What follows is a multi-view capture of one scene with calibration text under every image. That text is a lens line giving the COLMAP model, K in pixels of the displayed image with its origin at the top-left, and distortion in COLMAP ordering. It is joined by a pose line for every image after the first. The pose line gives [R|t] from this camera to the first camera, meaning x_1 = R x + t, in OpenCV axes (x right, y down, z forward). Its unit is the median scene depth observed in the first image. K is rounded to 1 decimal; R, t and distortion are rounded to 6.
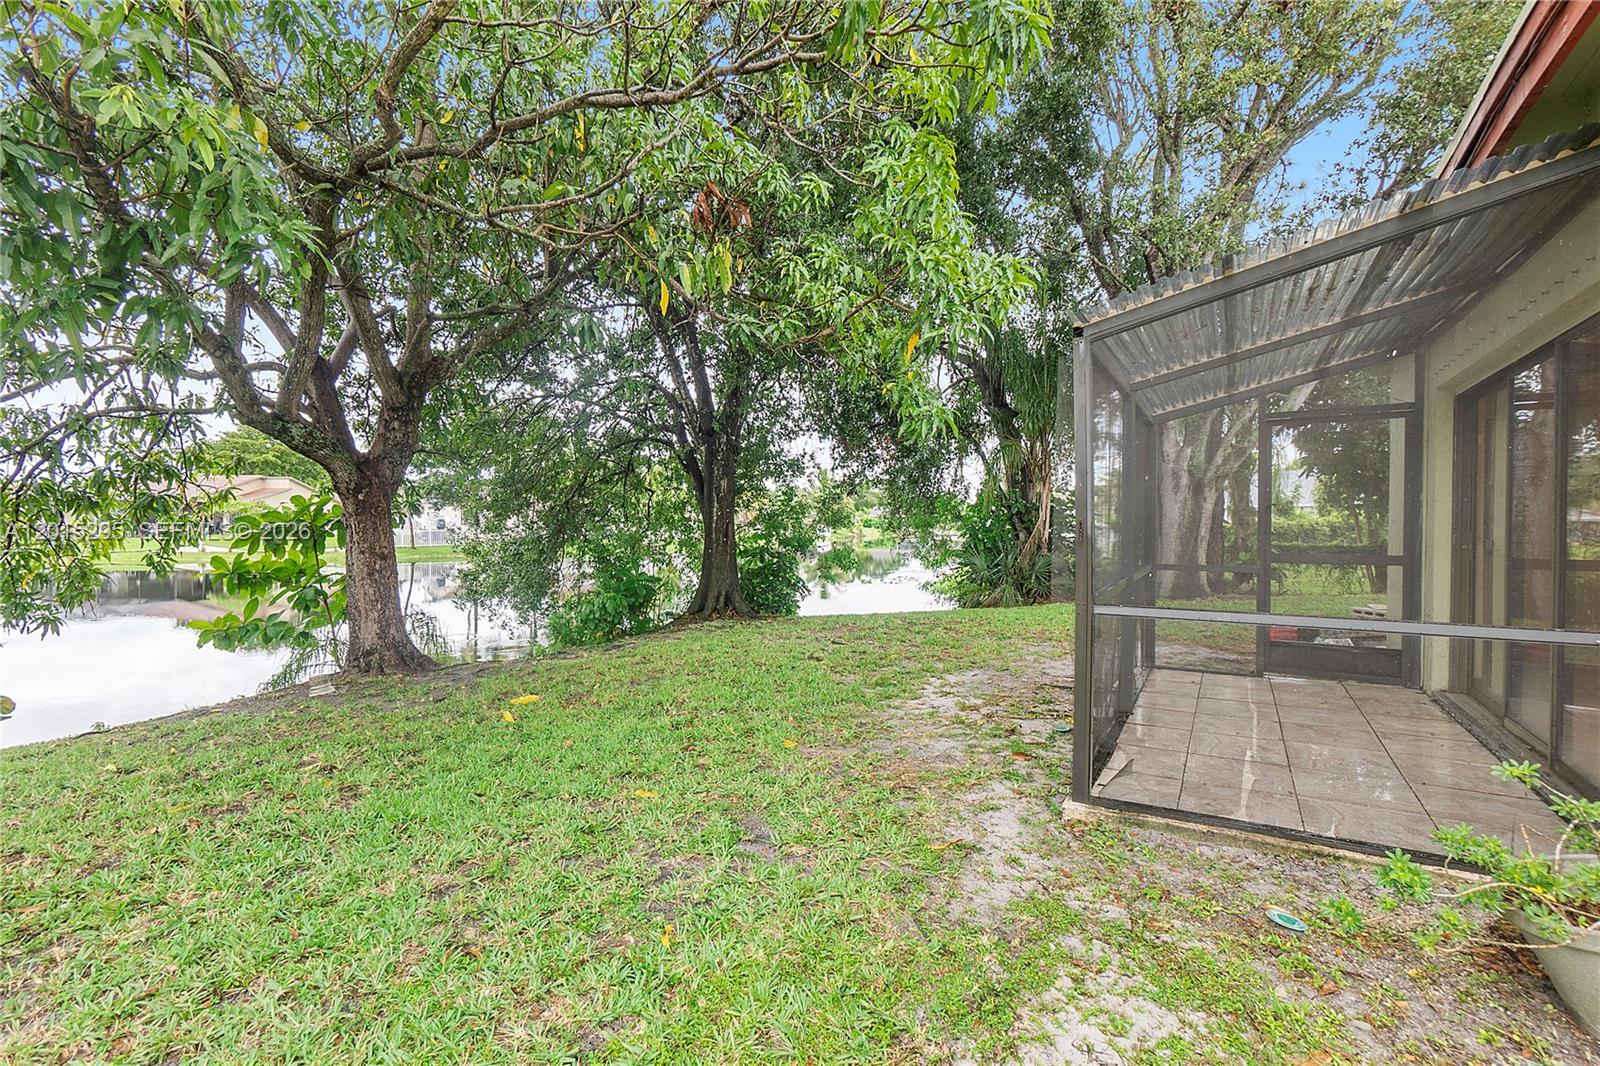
lens RADIAL K [[701.1, 0, 797.0], [0, 701.1, 528.2], [0, 0, 1]] dist [-0.008736, 0.002747]
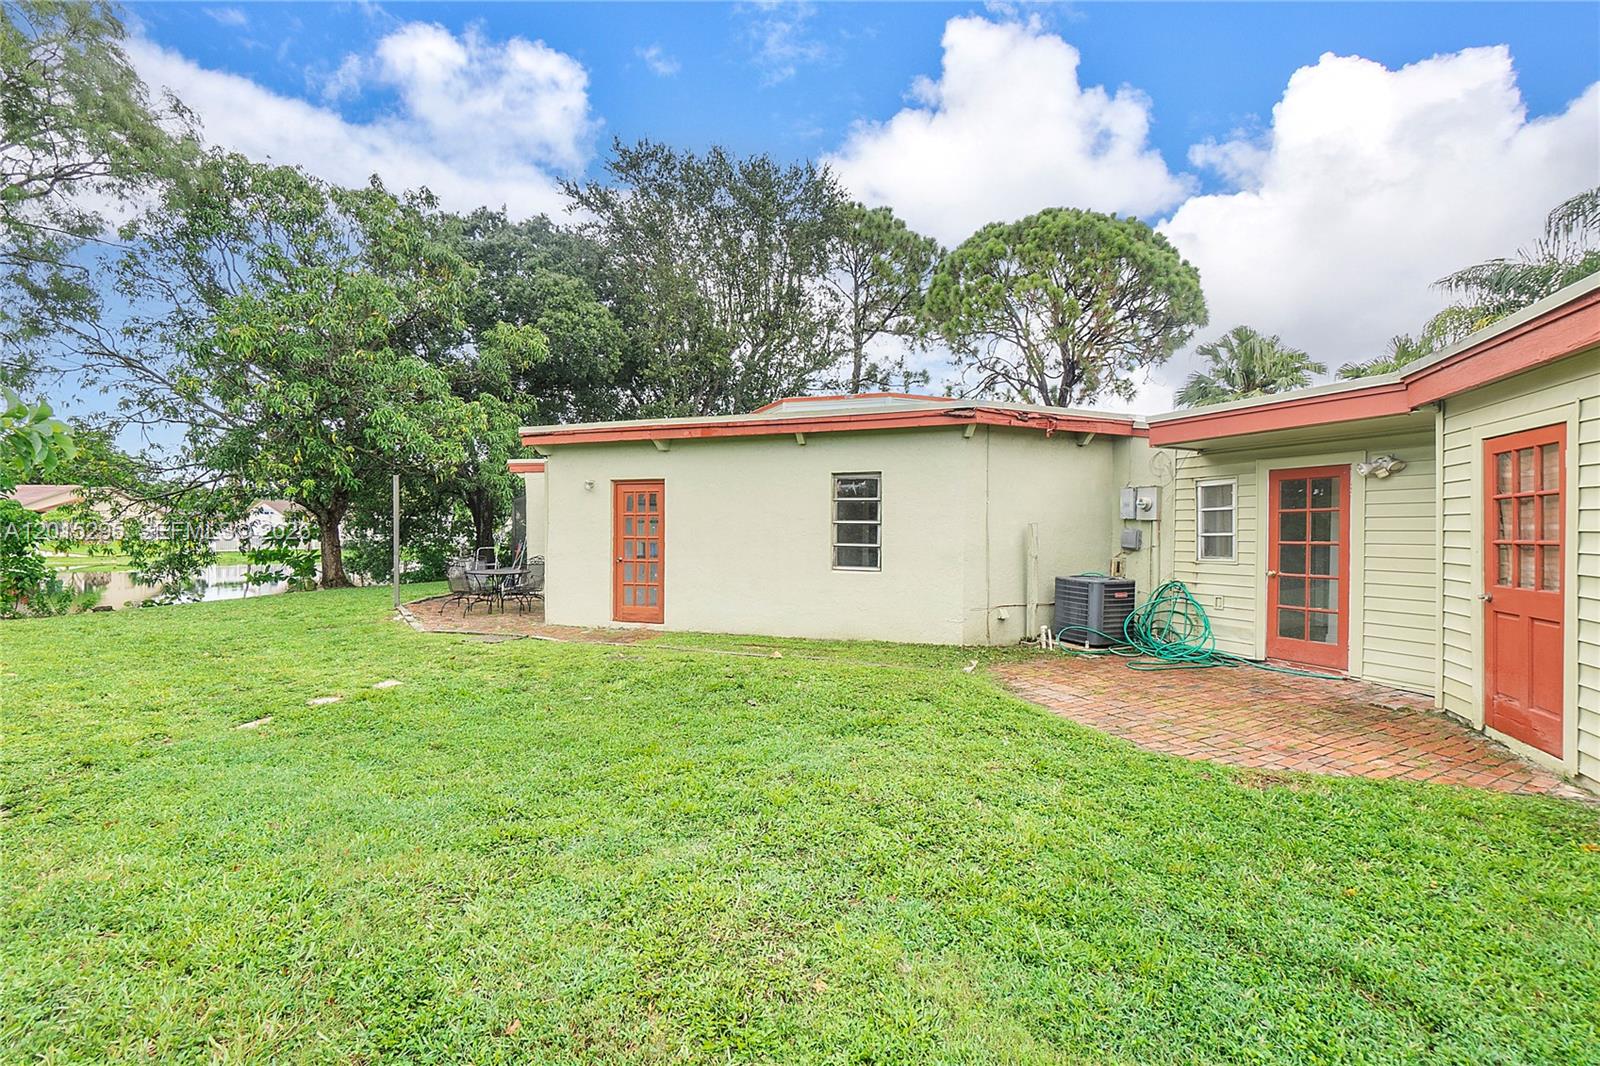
lens RADIAL K [[701.1, 0, 818.2], [0, 701.1, 529.2], [0, 0, 1]] dist [-0.008736, 0.002747]
pose [[0.973519, 0.000090, 0.228606, 0.328929], [0.001582, 0.999973, -0.007133, -0.002481], [-0.228601, 0.007306, 0.973493, -1.113458]]
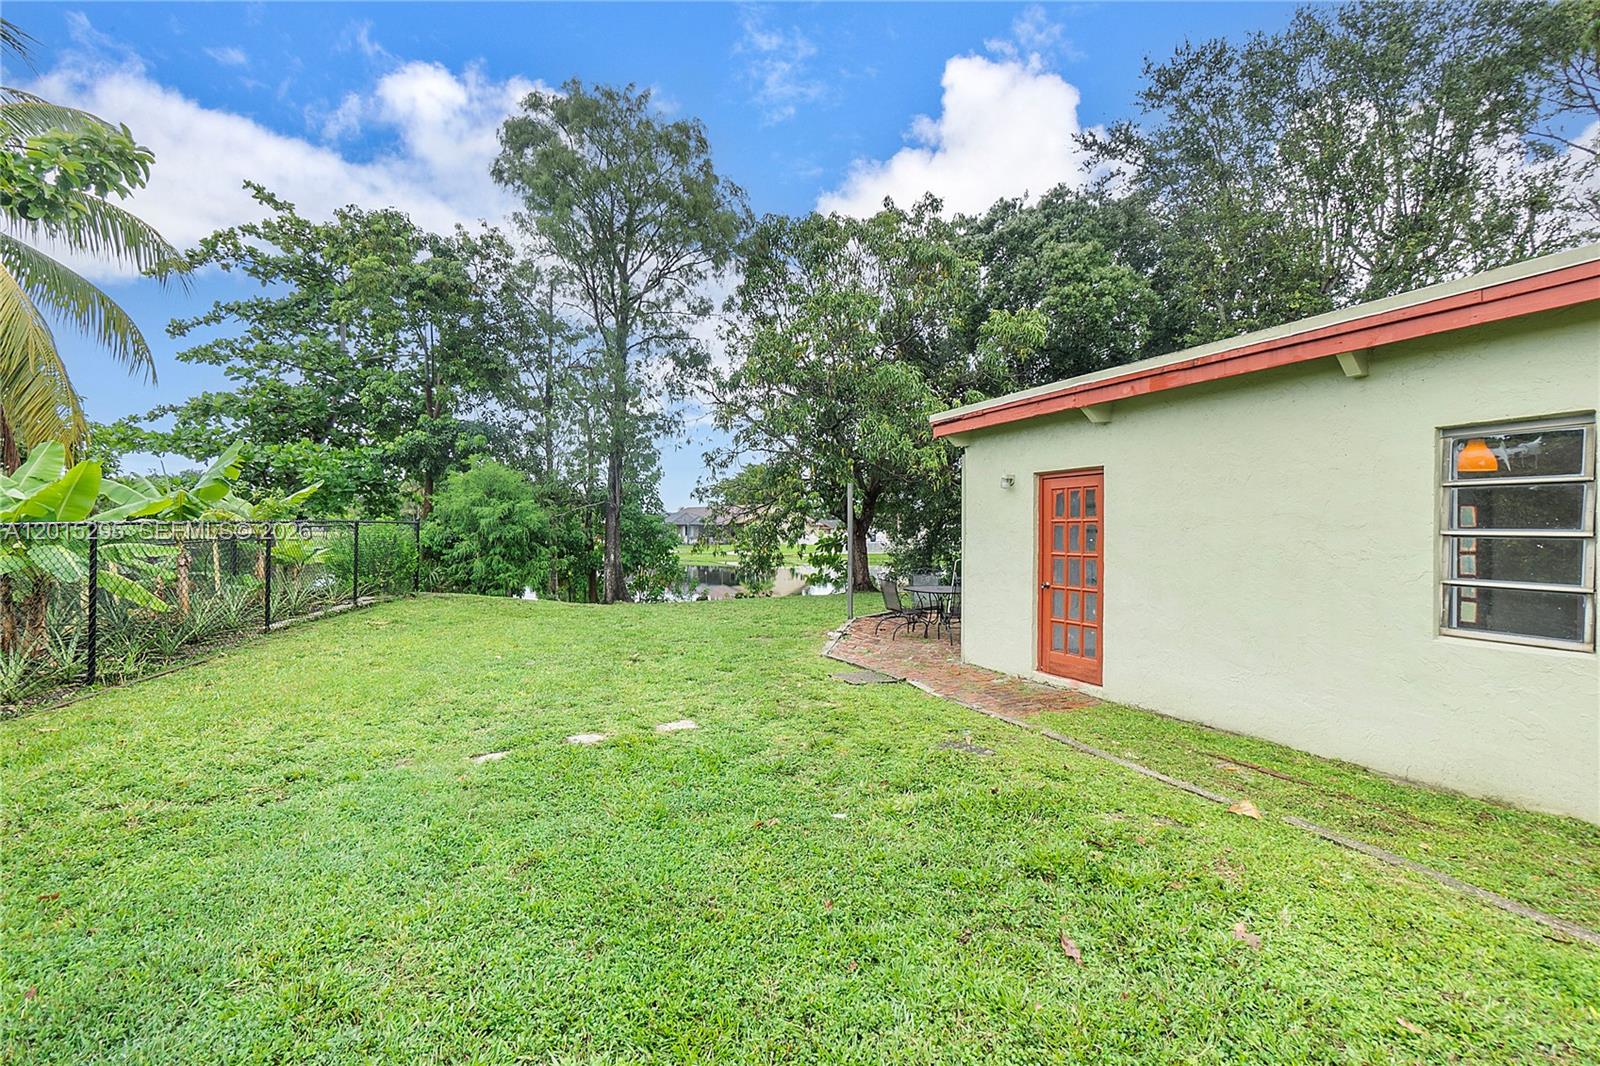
lens RADIAL K [[701.1, 0, 789.8], [0, 701.1, 537.4], [0, 0, 1]] dist [-0.008736, 0.002747]
pose [[0.831386, 0.005044, -0.555673, 0.428343], [-0.007483, 0.999970, -0.002118, -0.009702], [0.555645, 0.005919, 0.831398, -0.879441]]
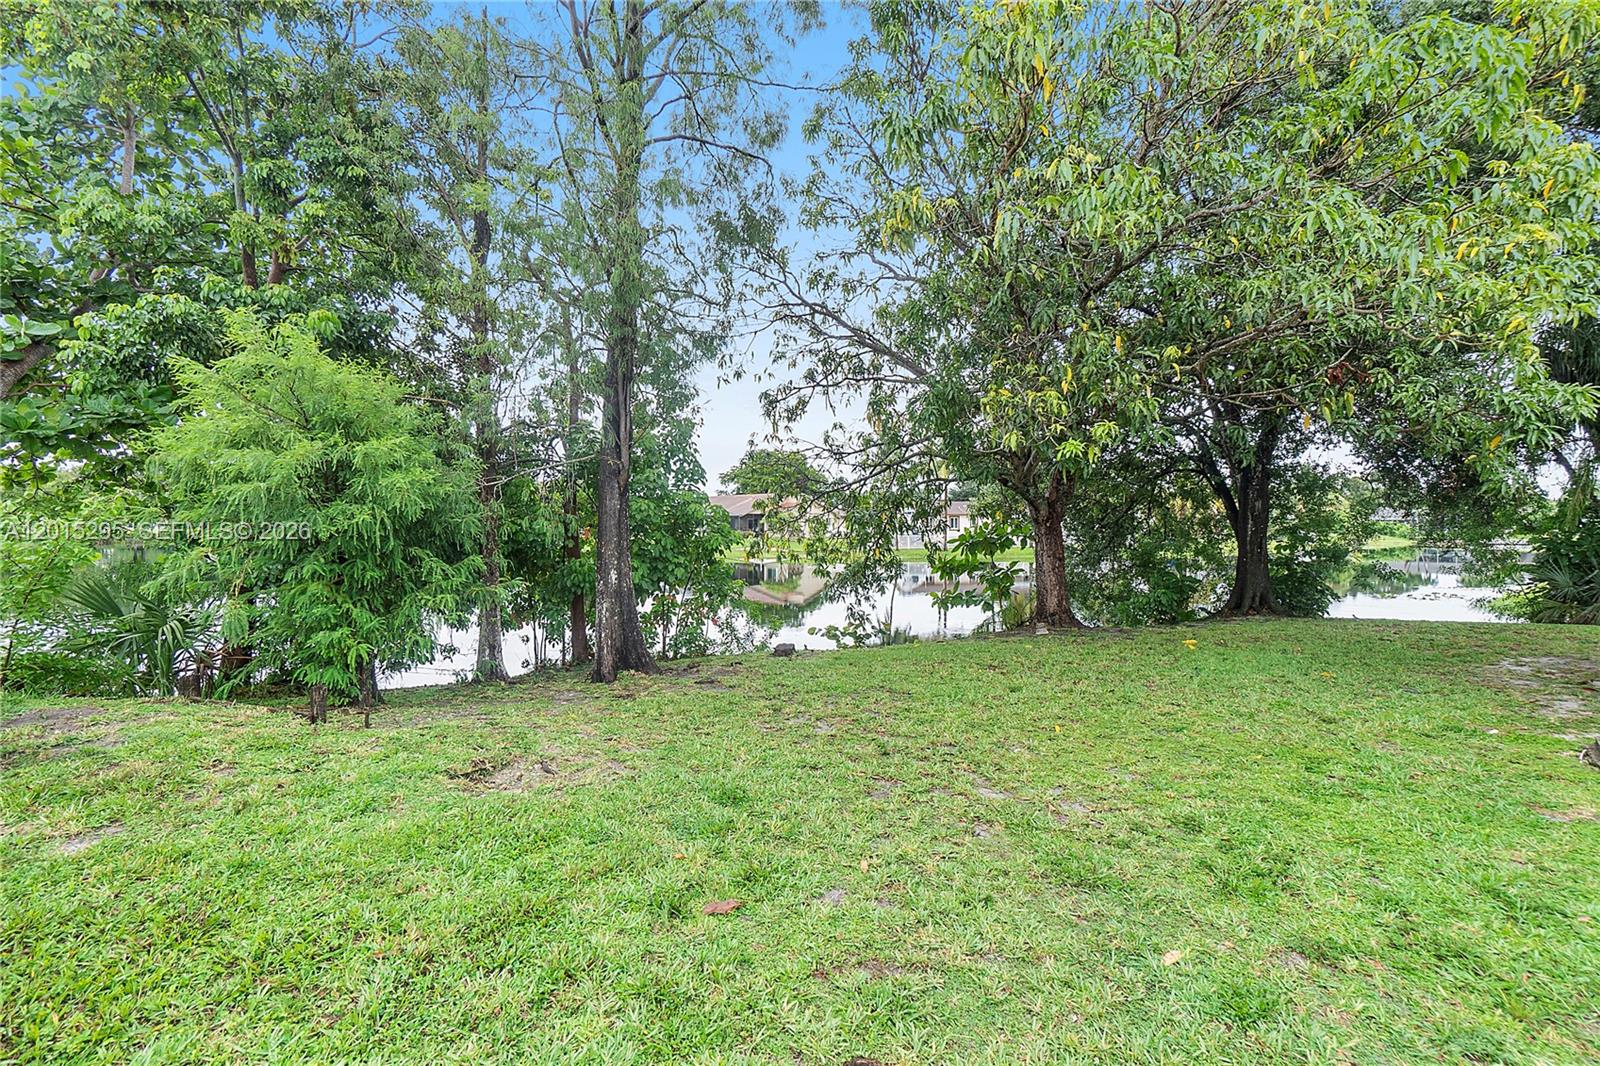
lens RADIAL K [[701.1, 0, 790.0], [0, 701.1, 526.9], [0, 0, 1]] dist [-0.008736, 0.002747]
pose [[0.832863, -0.000017, -0.553479, -0.098478], [-0.003807, 0.999976, -0.005760, -0.012881], [0.553466, 0.006904, 0.832843, -0.408128]]
